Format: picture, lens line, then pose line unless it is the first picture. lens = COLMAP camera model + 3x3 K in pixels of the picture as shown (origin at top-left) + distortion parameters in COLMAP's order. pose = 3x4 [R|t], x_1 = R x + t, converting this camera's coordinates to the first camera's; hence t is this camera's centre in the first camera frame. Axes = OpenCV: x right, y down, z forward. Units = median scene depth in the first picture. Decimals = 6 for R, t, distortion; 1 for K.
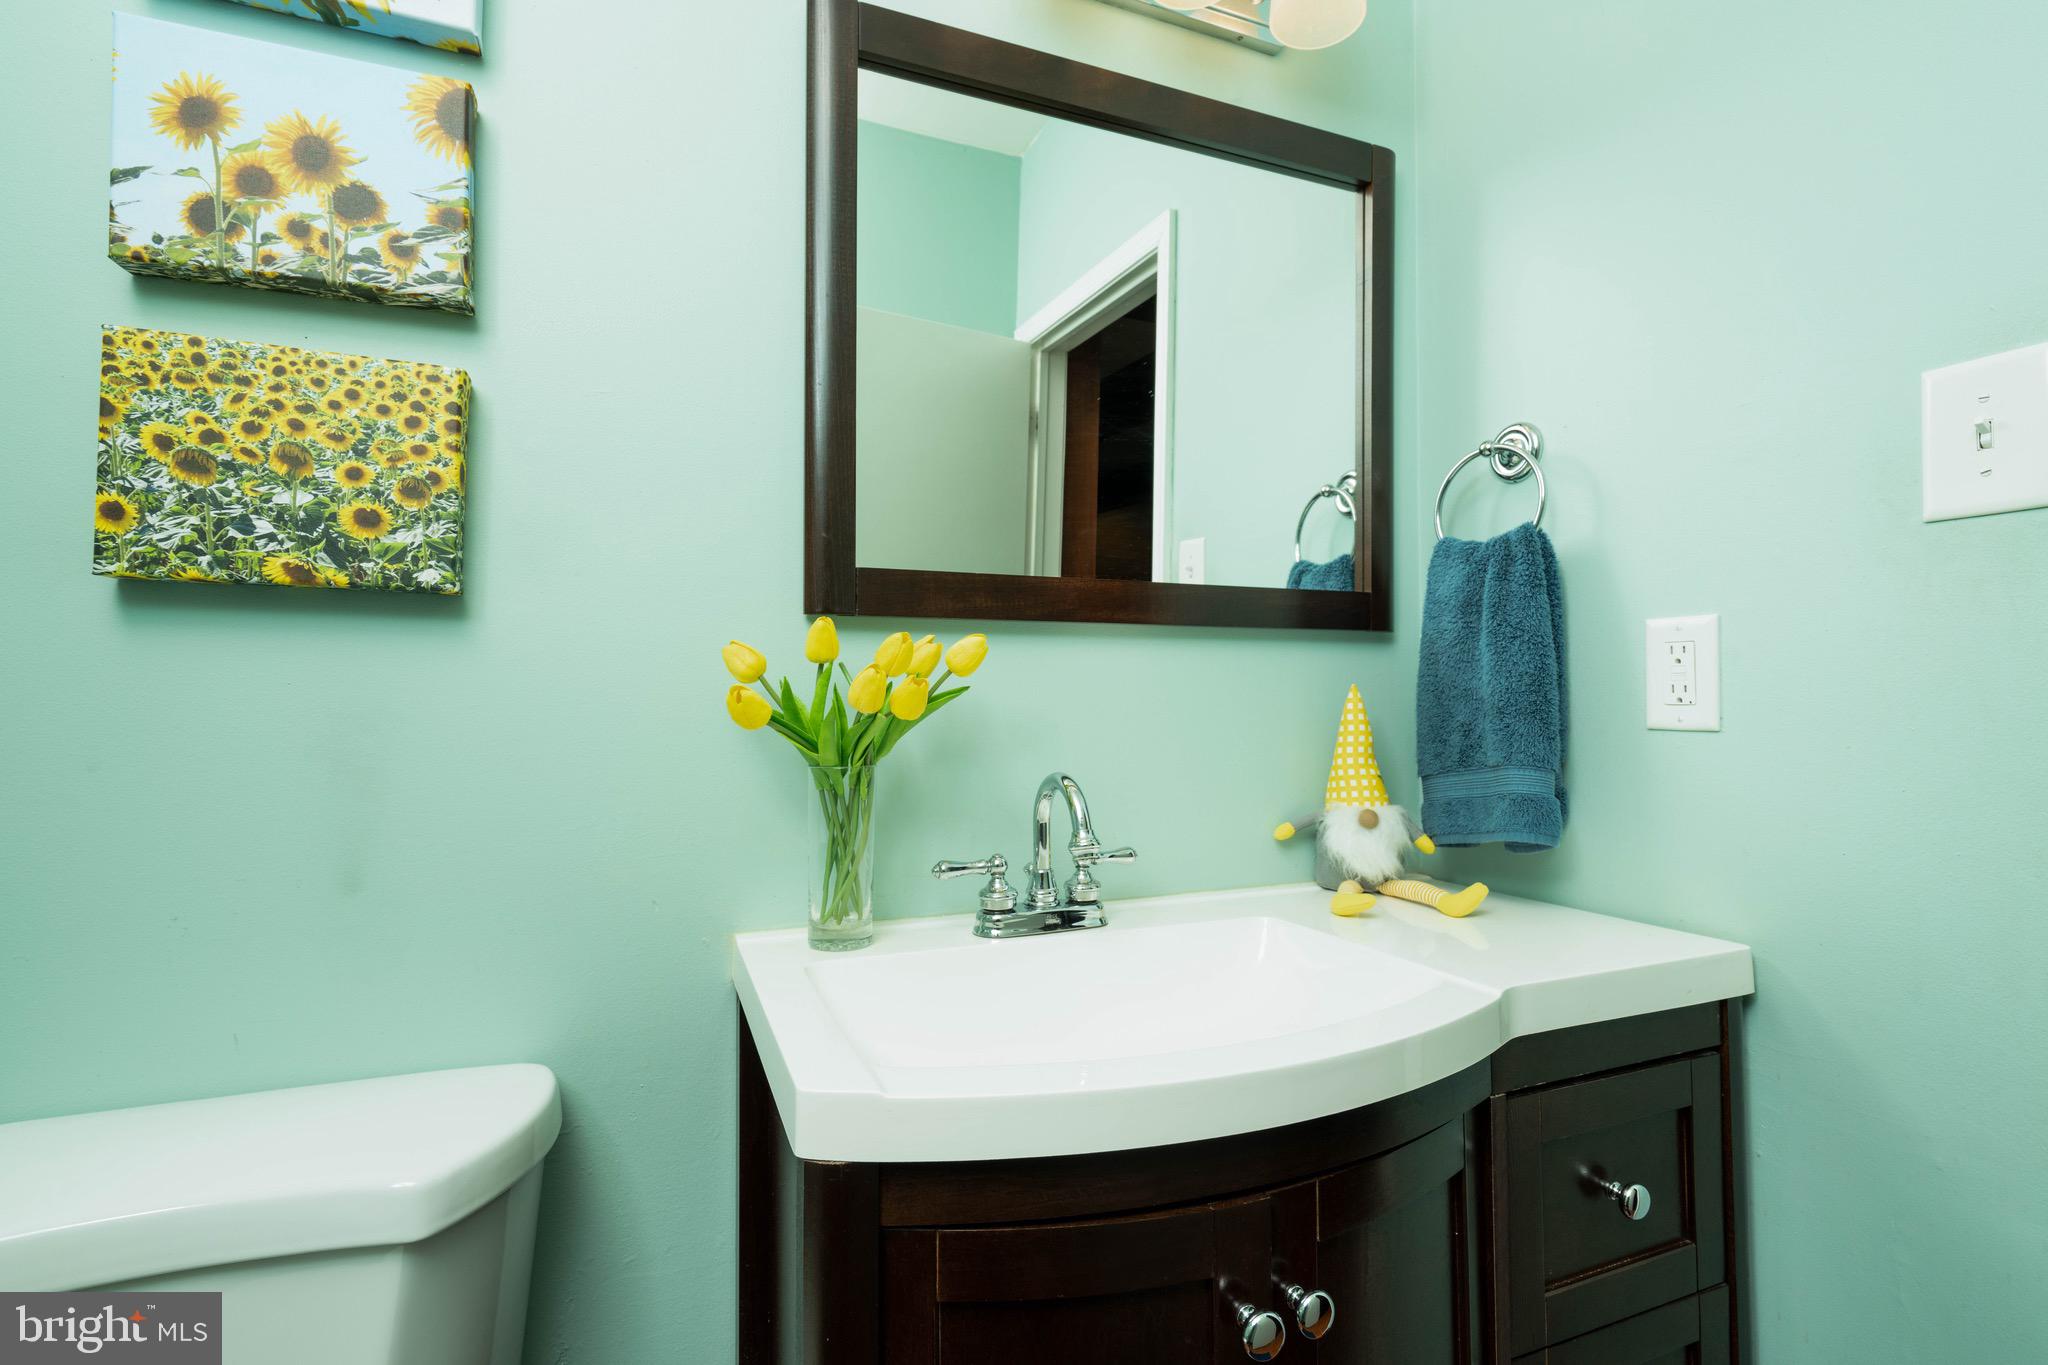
lens RADIAL K [[914.8, 0, 1022.3], [0, 914.8, 657.5], [0, 0, 1]] dist [-0.000394, -0.000123]
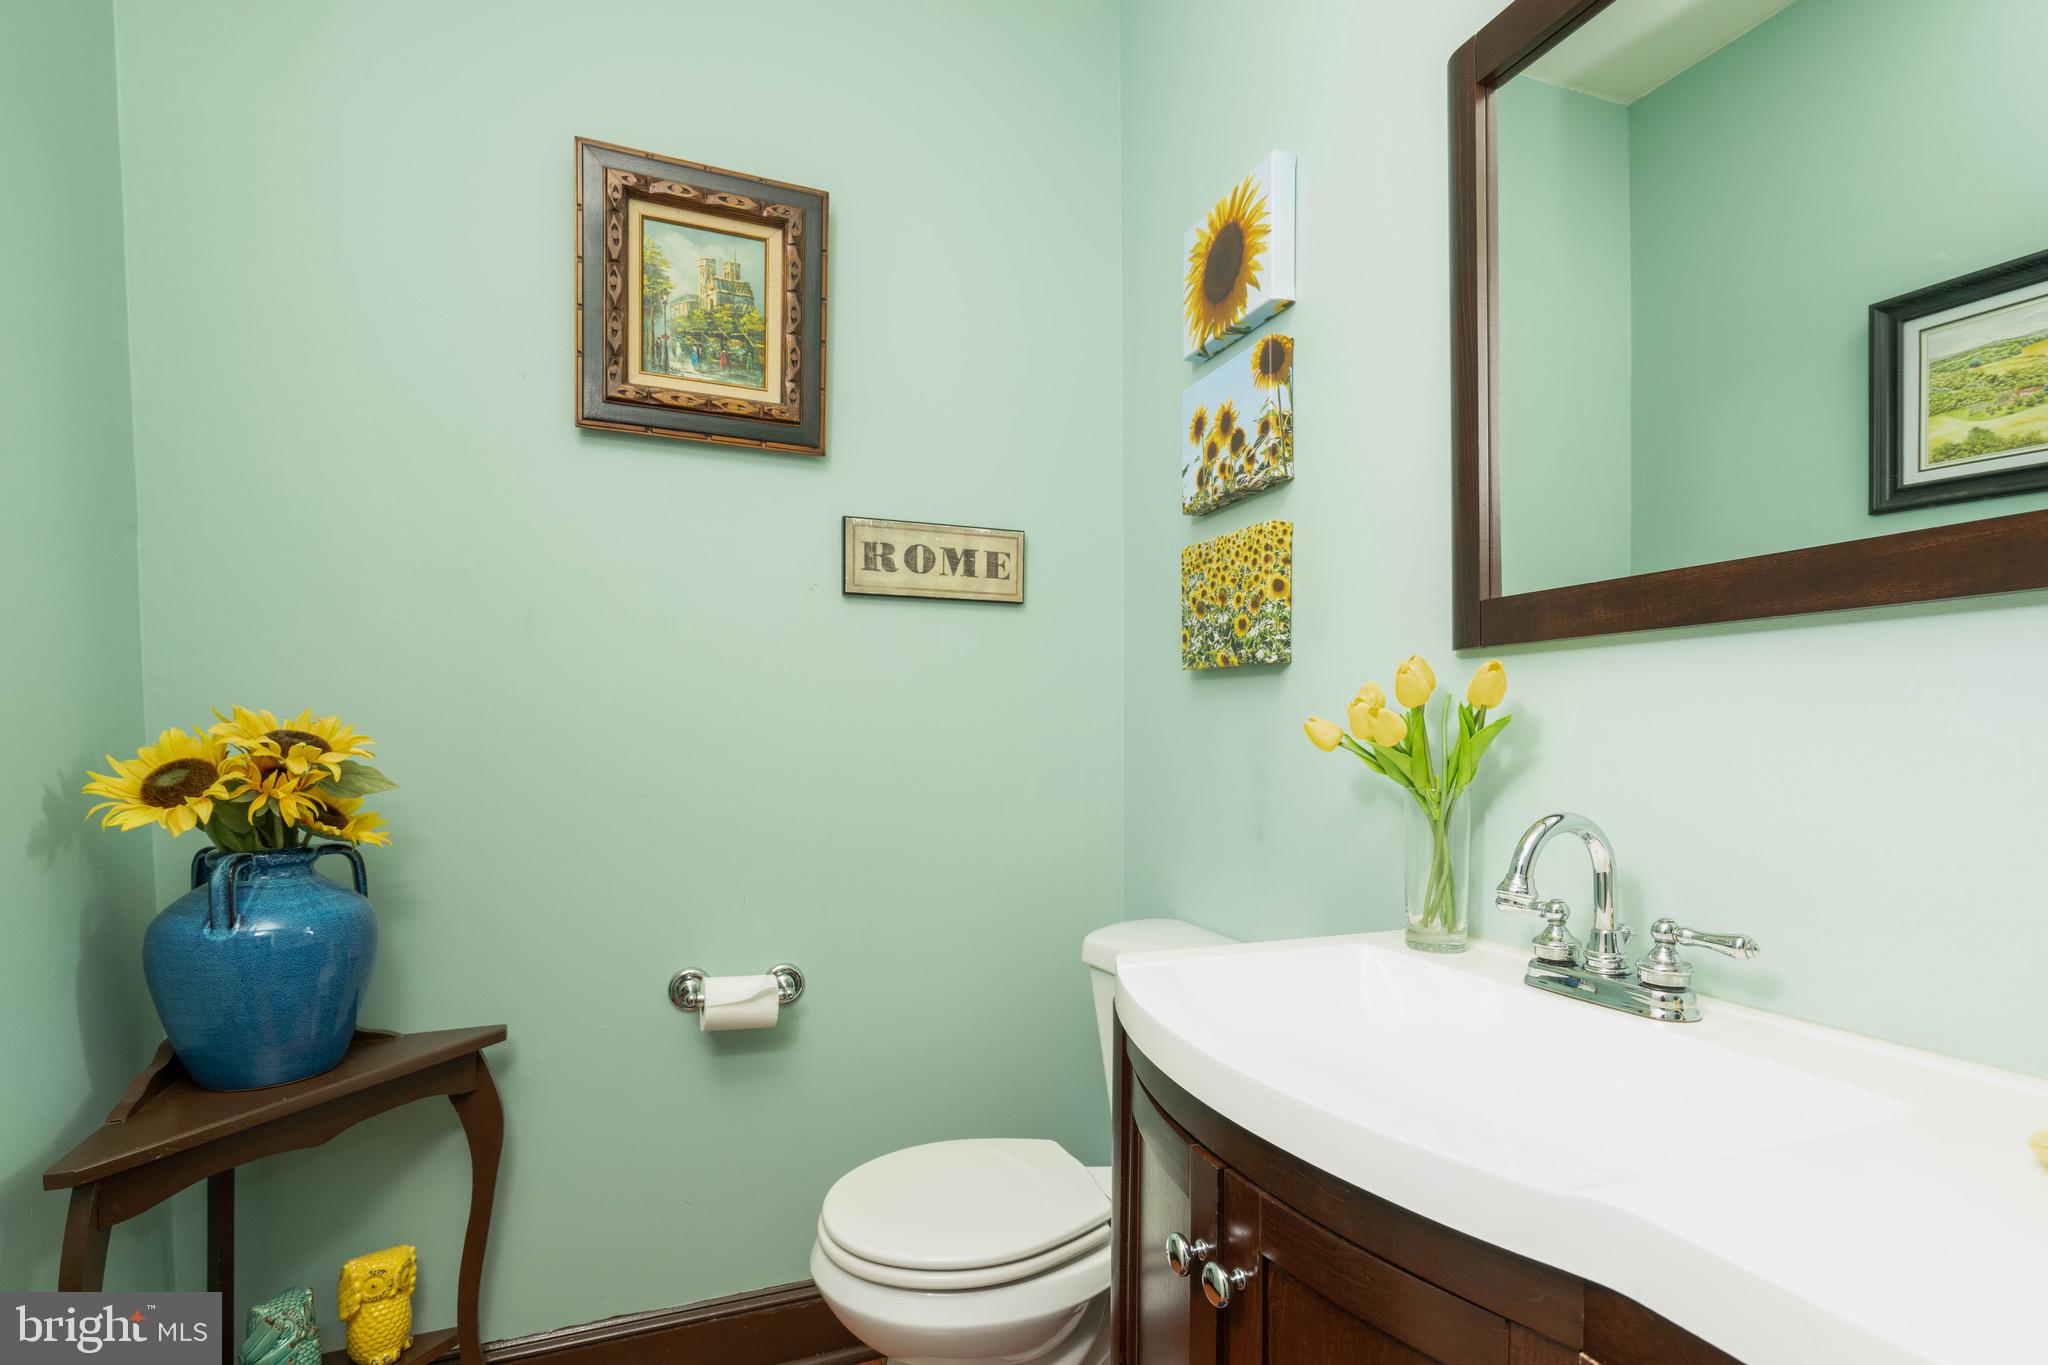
lens RADIAL K [[948.8, 0, 1018.7], [0, 948.8, 719.8], [0, 0, 1]] dist [0.000671, 0.000051]
pose [[0.002720, -0.009964, -0.999947, 1.075640], [0.052483, 0.998574, -0.009808, 0.023261], [0.998618, -0.052454, 0.003239, 0.569293]]
